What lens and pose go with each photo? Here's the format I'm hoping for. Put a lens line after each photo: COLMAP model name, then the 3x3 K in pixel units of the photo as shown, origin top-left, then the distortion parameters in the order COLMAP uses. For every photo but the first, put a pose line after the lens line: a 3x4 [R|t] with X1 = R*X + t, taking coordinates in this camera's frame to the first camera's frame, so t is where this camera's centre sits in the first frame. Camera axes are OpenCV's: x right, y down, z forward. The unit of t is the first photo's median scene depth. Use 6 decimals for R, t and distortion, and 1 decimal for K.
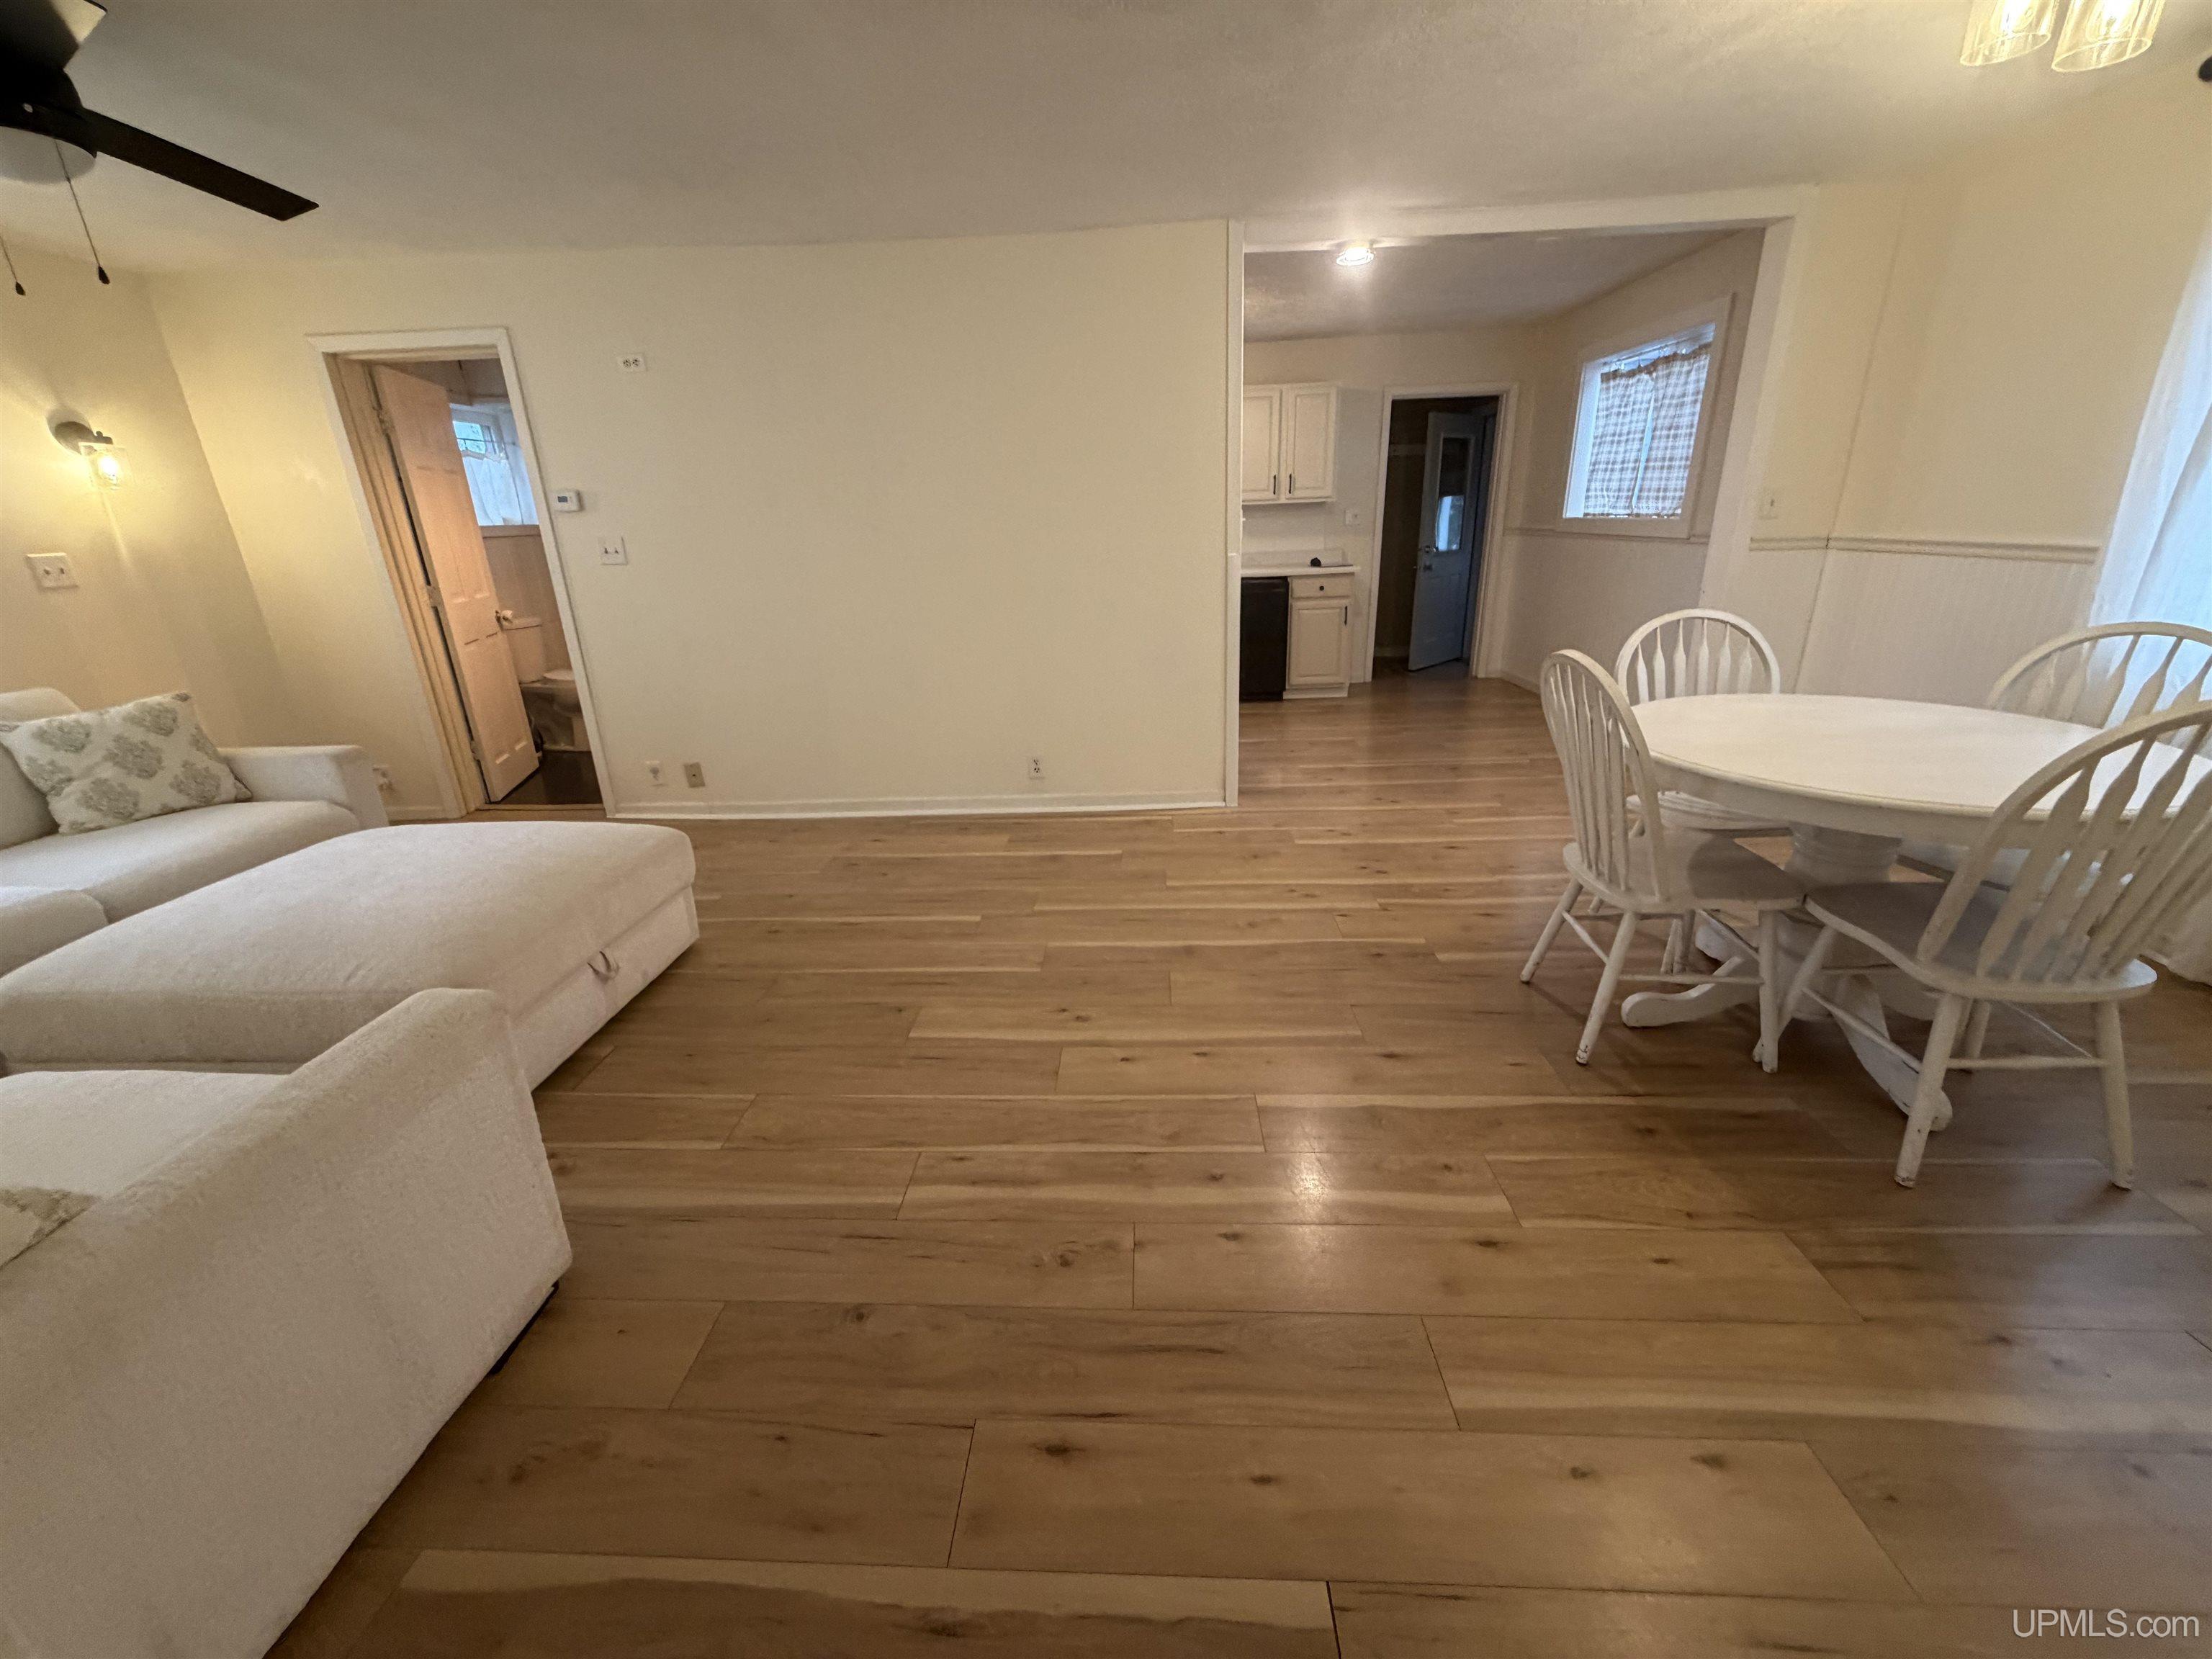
lens RADIAL K [[877.1, 0, 1108.1], [0, 877.1, 830.3], [0, 0, 1]] dist [-0.003388, -0.000229]
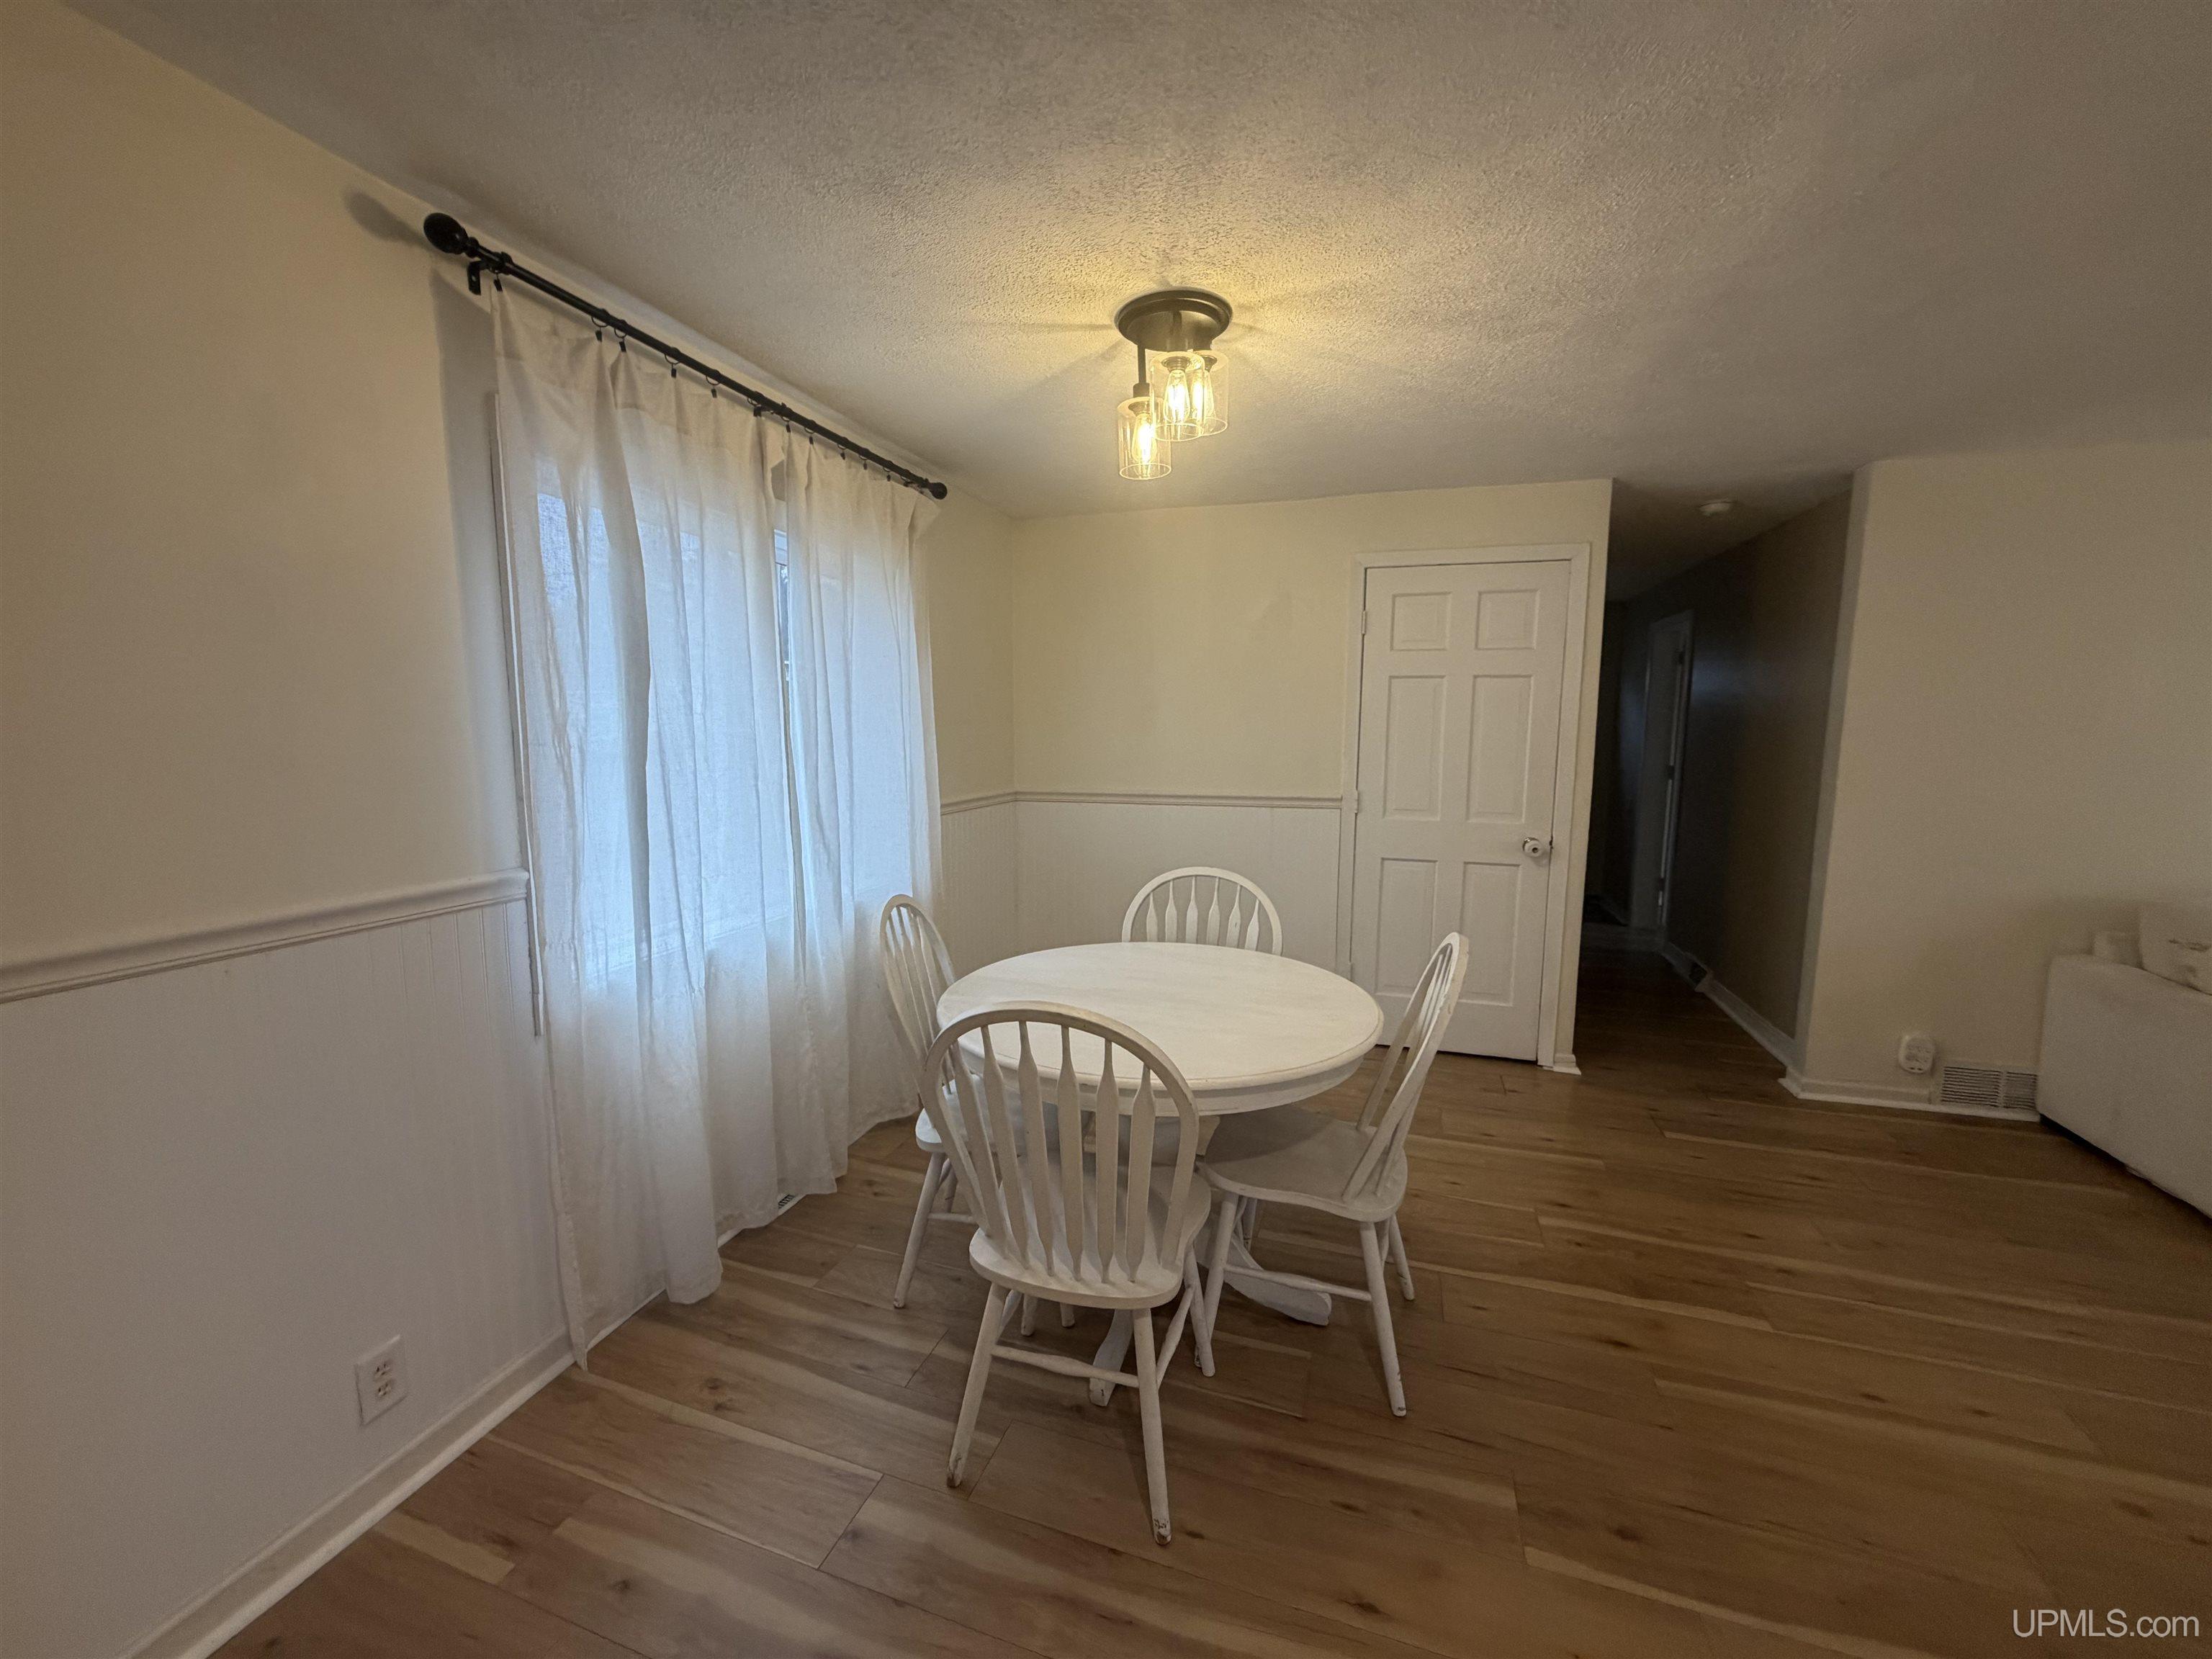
lens RADIAL K [[877.1, 0, 1104.8], [0, 877.1, 831.0], [0, 0, 1]] dist [-0.003388, -0.000229]
pose [[-0.959927, -0.019590, 0.279566, 0.590600], [0.106496, 0.897226, 0.428538, -0.661003], [-0.259228, 0.441138, -0.859185, 1.679425]]
